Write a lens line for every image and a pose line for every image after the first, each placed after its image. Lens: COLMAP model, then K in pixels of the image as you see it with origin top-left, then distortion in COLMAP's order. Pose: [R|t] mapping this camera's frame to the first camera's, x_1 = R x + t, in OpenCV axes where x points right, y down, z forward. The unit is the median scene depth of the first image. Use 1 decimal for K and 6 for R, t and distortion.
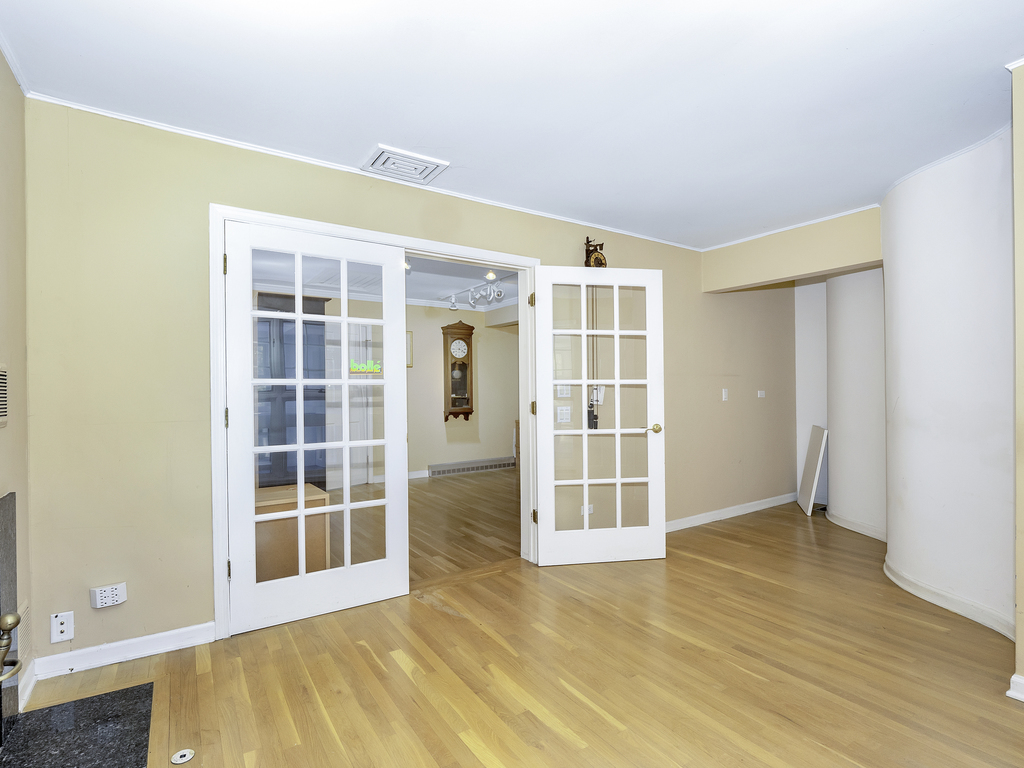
lens RADIAL K [[507.0, 0, 512.1], [0, 507.0, 387.3], [0, 0, 1]] dist [-0.016457, -0.000499]
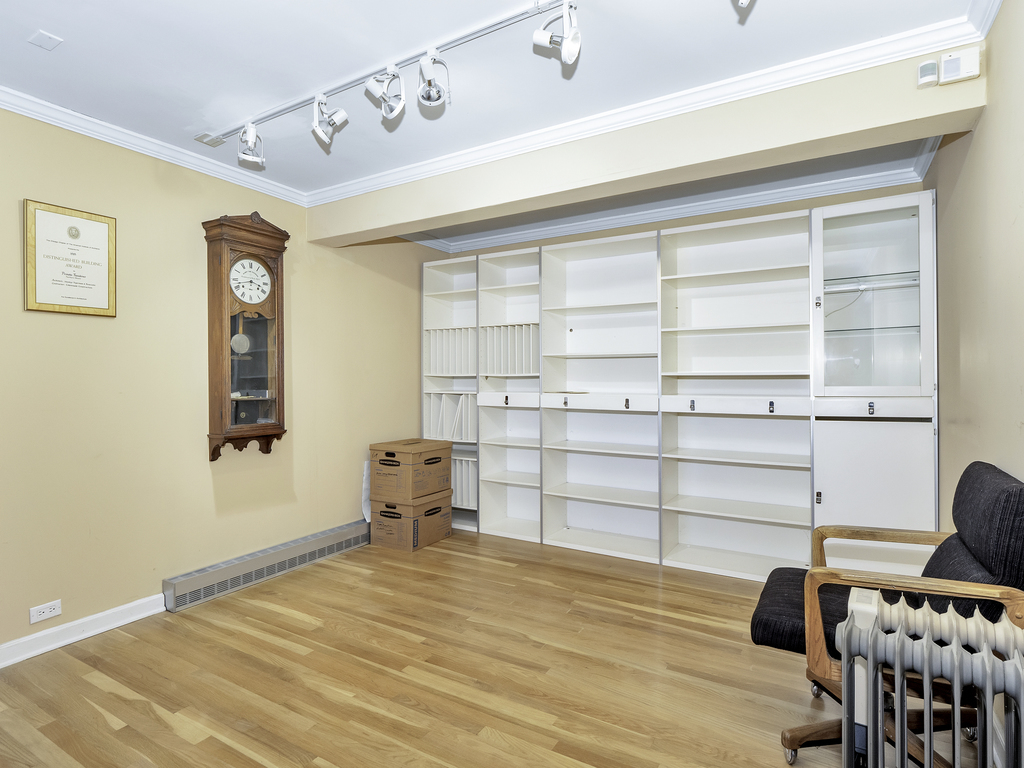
lens RADIAL K [[555.8, 0, 505.3], [0, 555.8, 380.6], [0, 0, 1]] dist [0.000186, 0.000146]
pose [[0.906170, 0.004857, 0.422886, -0.106718], [-0.002178, 0.999974, -0.006817, 0.007096], [-0.422908, 0.005256, 0.906157, 0.500654]]
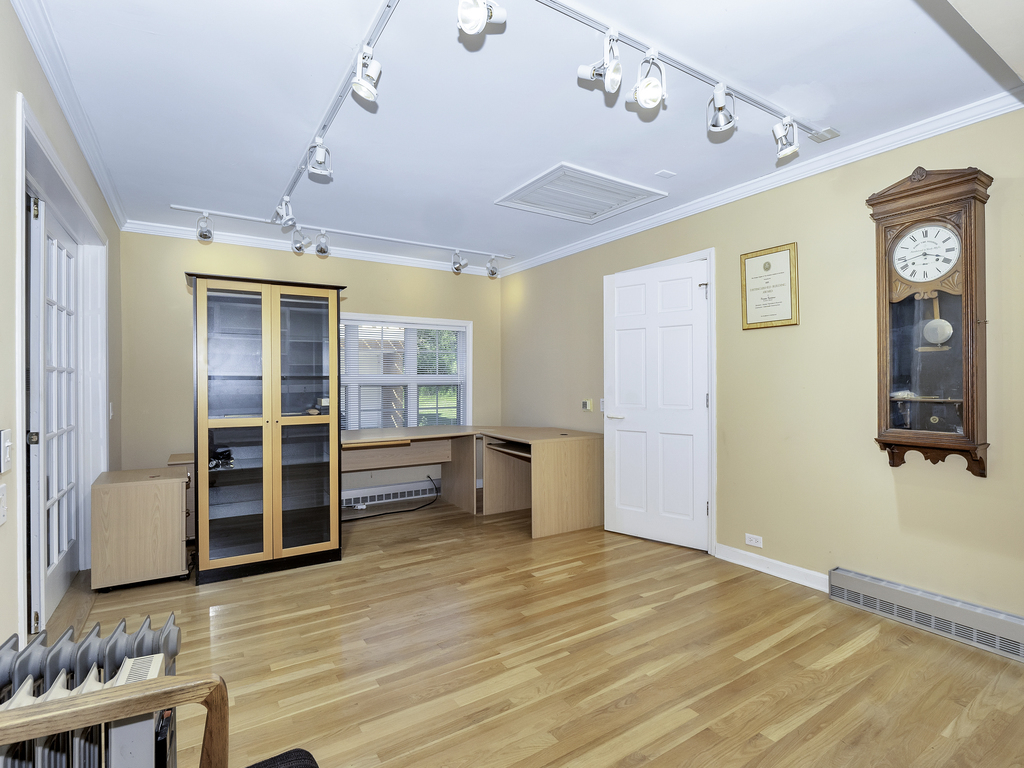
lens RADIAL K [[507.0, 0, 512.0], [0, 507.0, 380.8], [0, 0, 1]] dist [-0.016457, -0.000499]
pose [[-0.025165, 0.008745, -0.999645, 0.226775], [-0.001755, 0.999960, 0.008792, 0.004548], [0.999682, 0.001975, -0.025148, 0.731473]]
